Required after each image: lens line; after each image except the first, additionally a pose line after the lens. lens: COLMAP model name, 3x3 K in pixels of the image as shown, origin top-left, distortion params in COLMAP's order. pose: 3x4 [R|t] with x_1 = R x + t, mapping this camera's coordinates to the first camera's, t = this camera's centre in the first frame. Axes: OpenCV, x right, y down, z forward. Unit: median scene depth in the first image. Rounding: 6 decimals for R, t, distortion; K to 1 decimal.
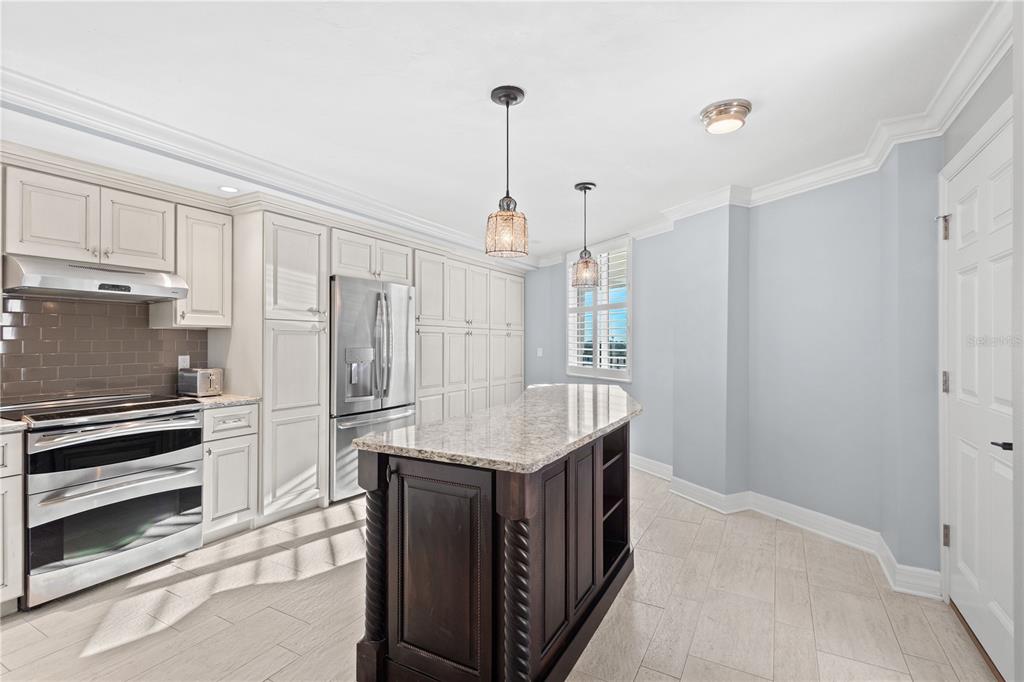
lens RADIAL K [[470.2, 0, 514.7], [0, 470.2, 341.9], [0, 0, 1]] dist [0.000445, -0.001150]
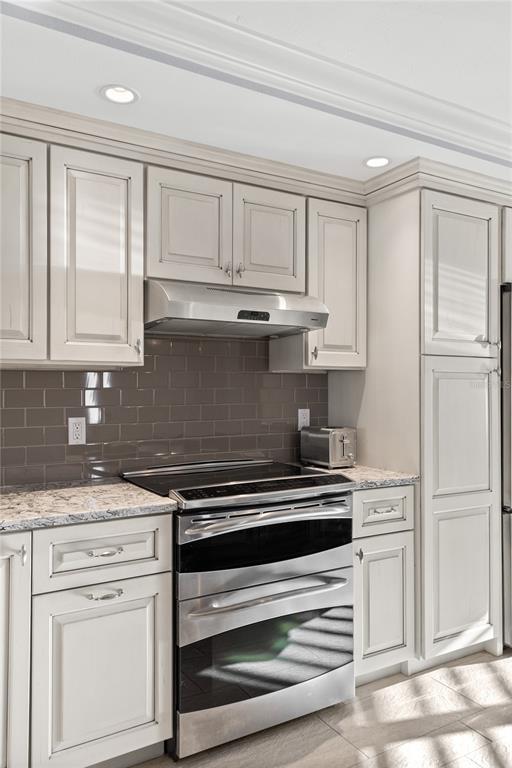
lens RADIAL K [[572.5, 0, 255.5], [0, 572.5, 385.0], [0, 0, 1]] dist [0.014970, -0.000191]
pose [[0.861183, -0.005642, -0.508264, -0.346417], [0.002360, 0.999972, -0.007101, -0.002247], [0.508290, 0.004916, 0.861172, 0.211014]]
